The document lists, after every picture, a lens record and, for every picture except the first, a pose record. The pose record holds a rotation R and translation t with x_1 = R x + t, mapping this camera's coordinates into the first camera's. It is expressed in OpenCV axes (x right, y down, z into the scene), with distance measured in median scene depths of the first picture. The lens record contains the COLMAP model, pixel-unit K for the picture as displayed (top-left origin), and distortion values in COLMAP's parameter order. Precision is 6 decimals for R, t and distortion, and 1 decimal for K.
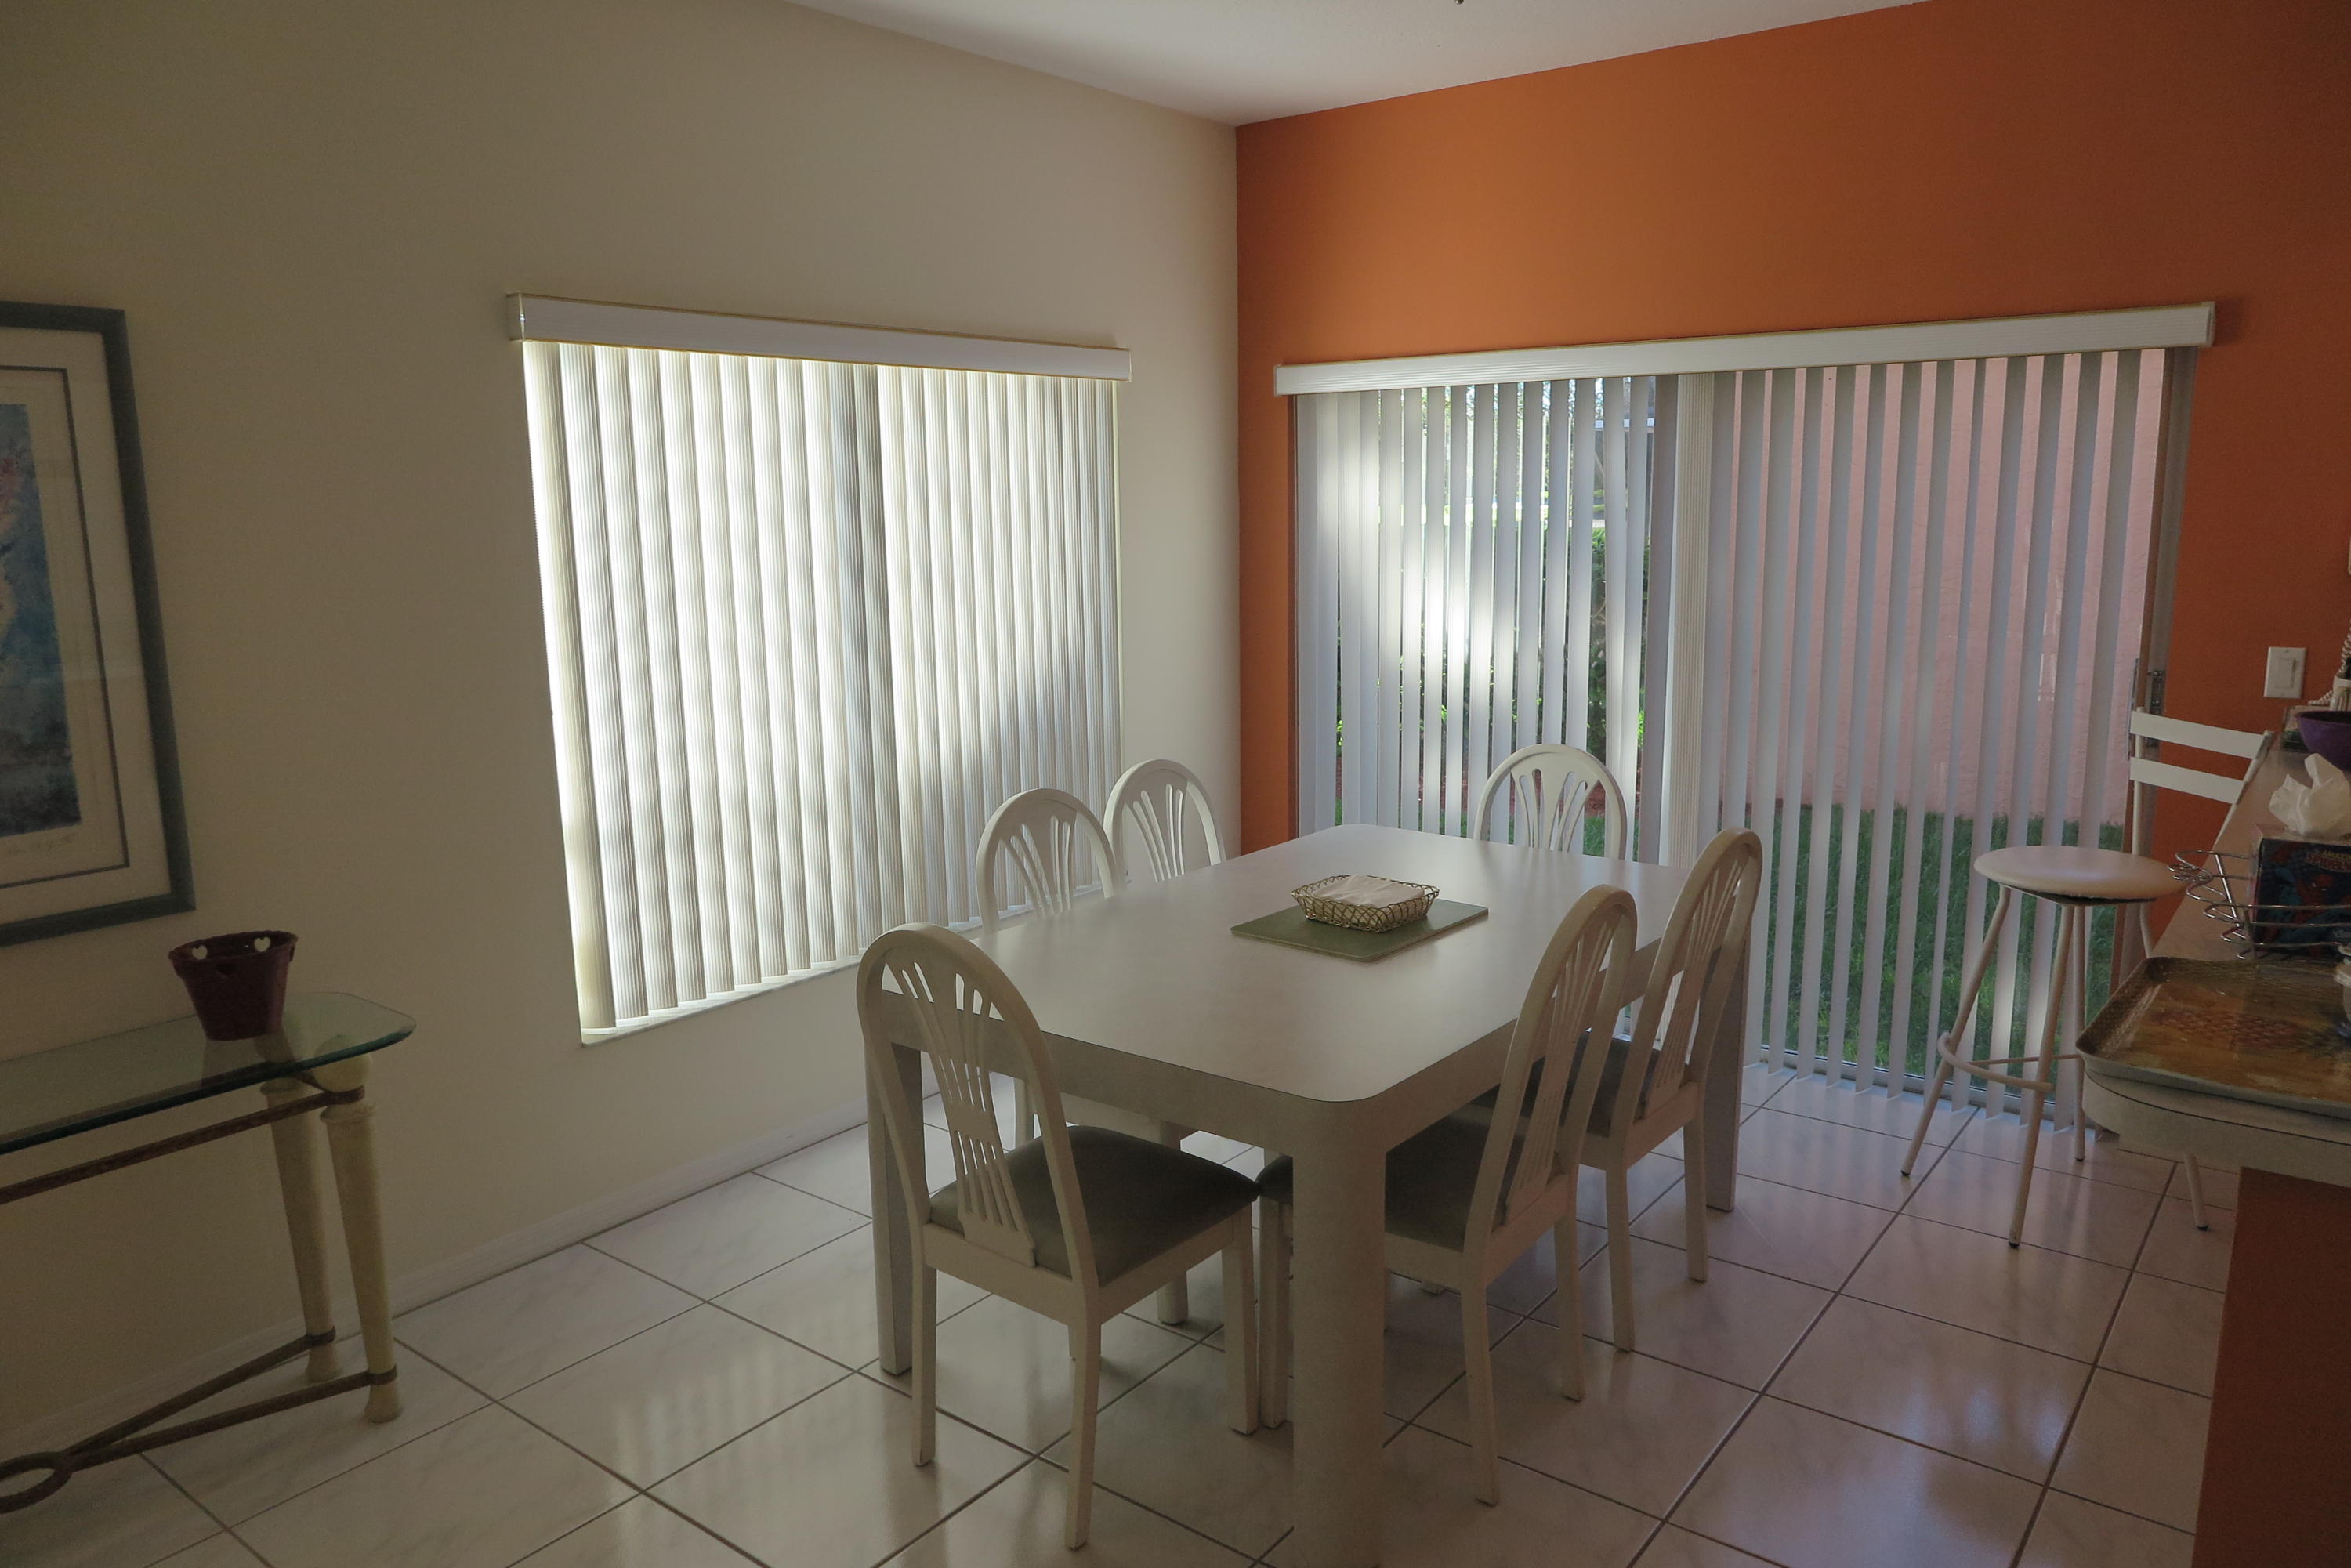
lens RADIAL K [[1631.3, 0, 1177.2], [0, 1631.3, 783.8], [0, 0, 1]] dist [0.004638, 0.001807]
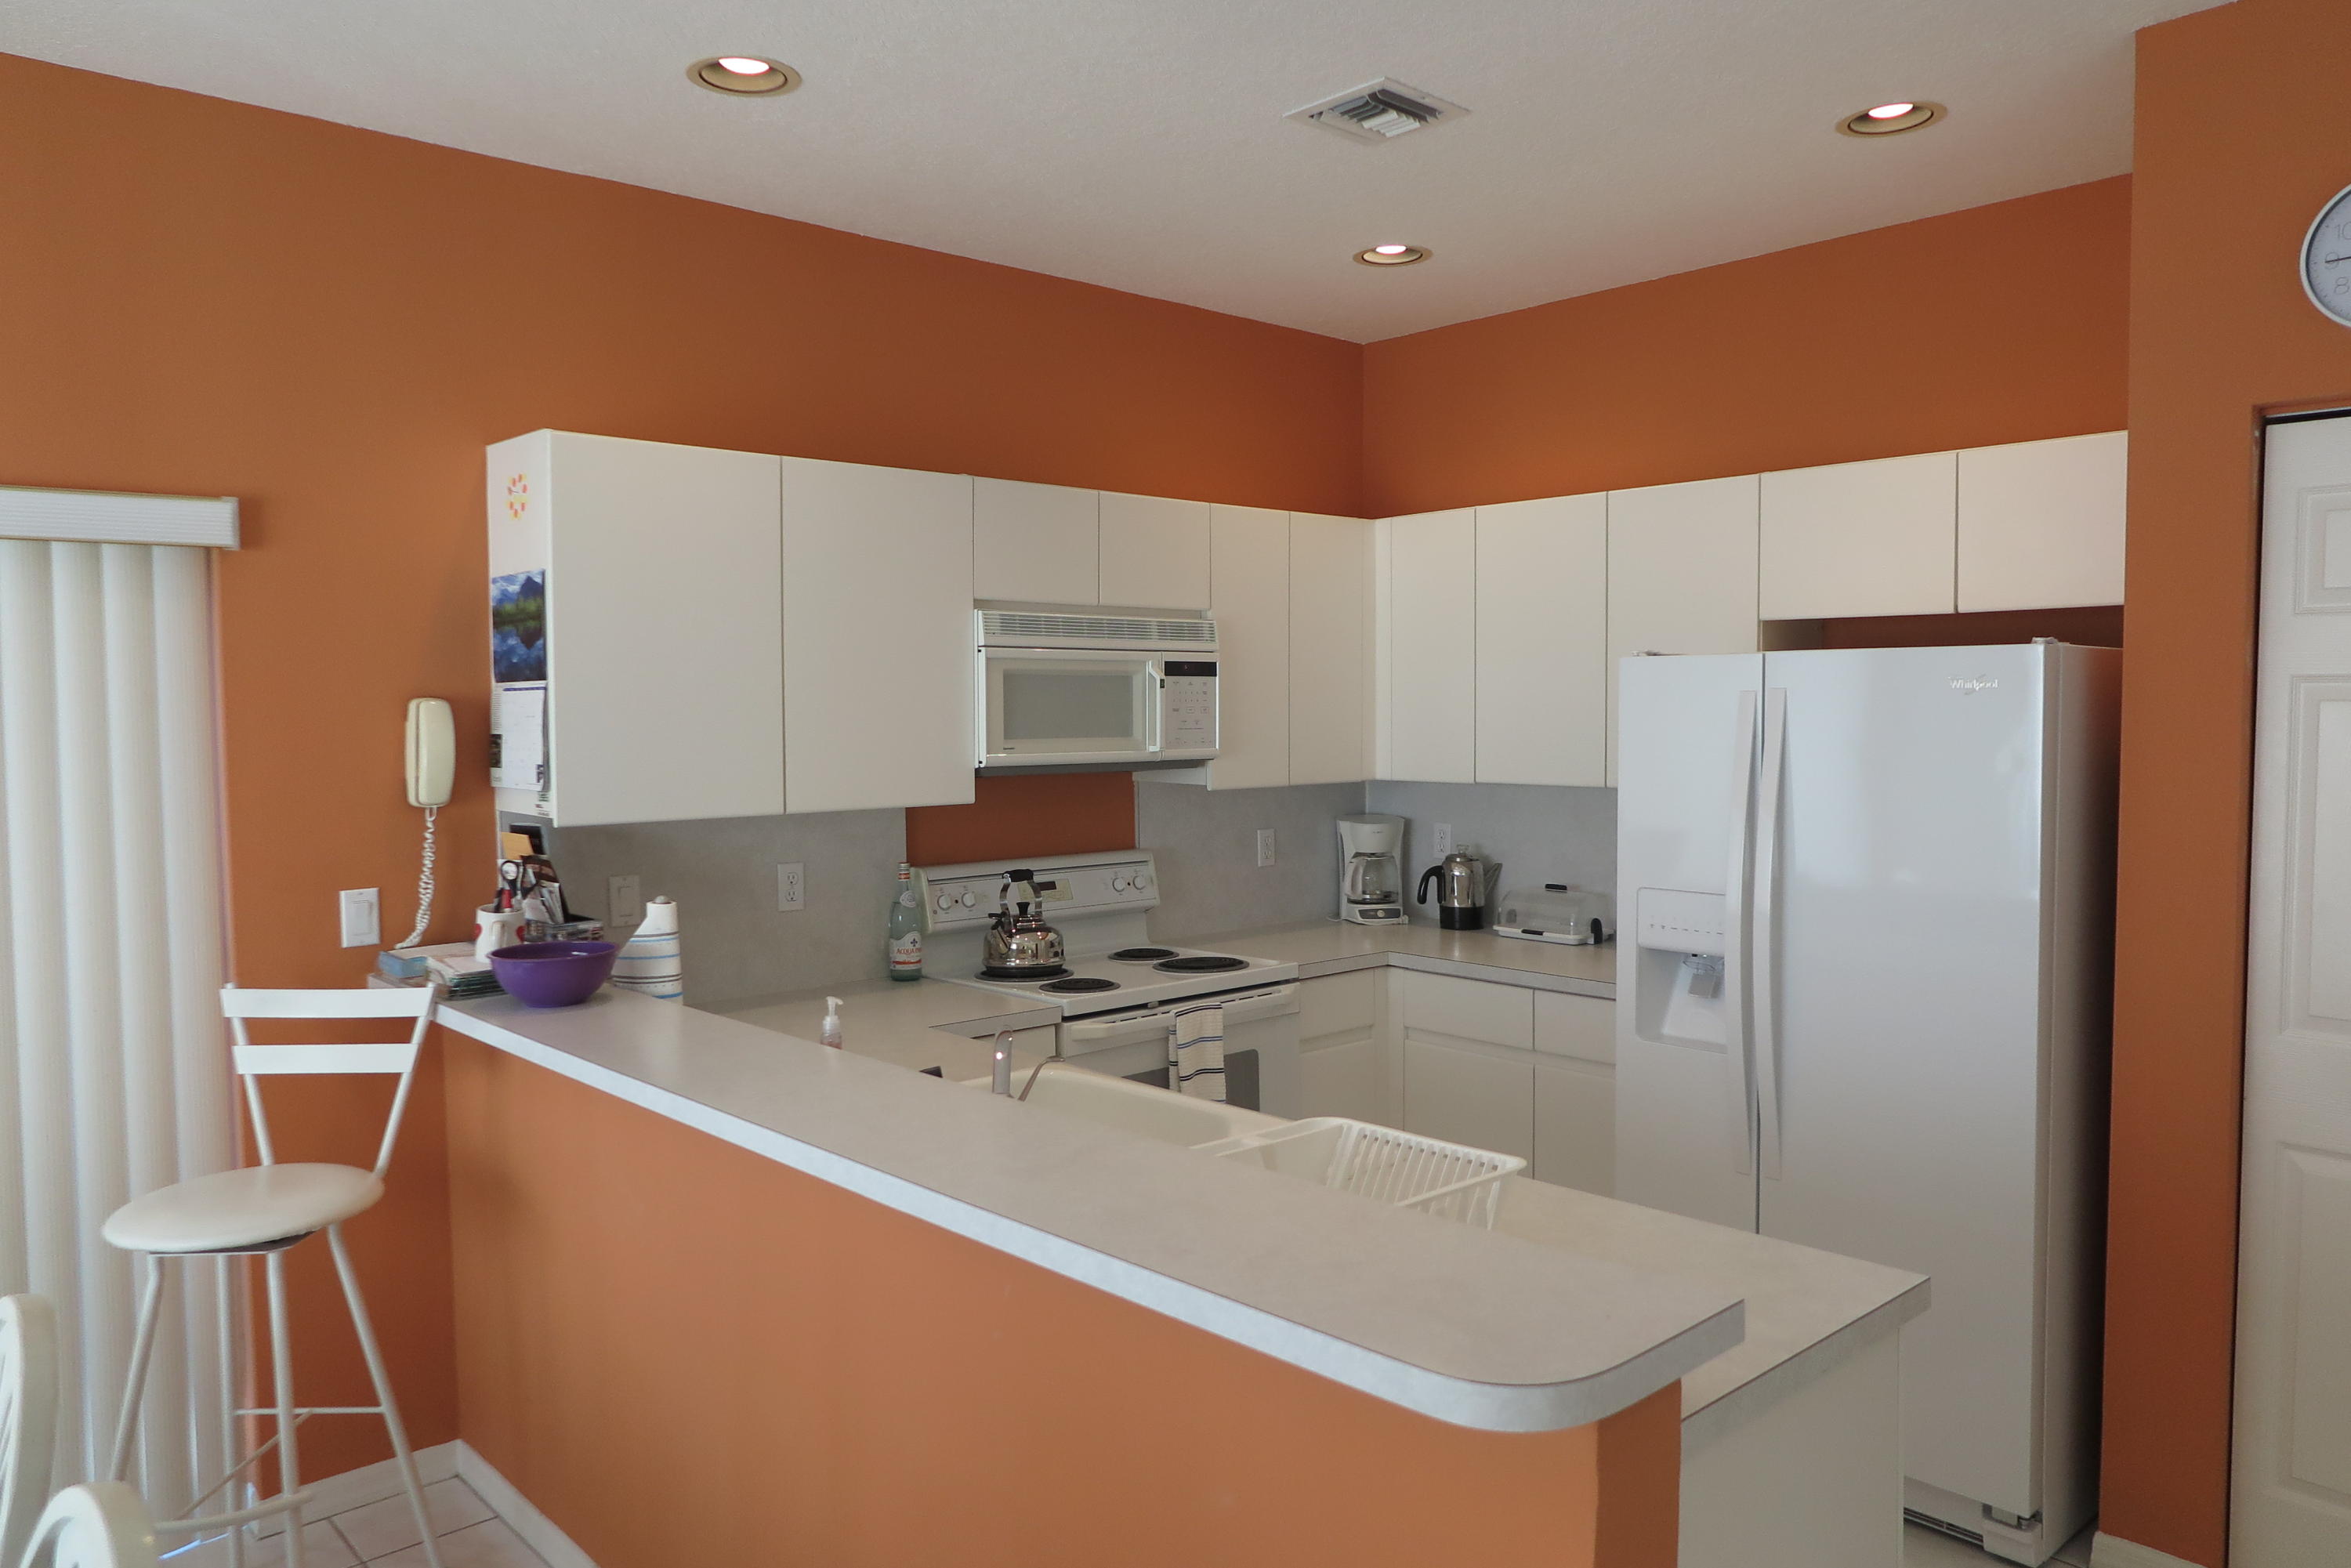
lens RADIAL K [[1631.3, 0, 1175.2], [0, 1631.3, 777.8], [0, 0, 1]] dist [0.004638, 0.001807]
pose [[0.164458, -0.039991, 0.985573, -0.125550], [0.184760, 0.982742, 0.009046, -0.069271], [-0.968926, 0.180606, 0.169009, 0.407531]]
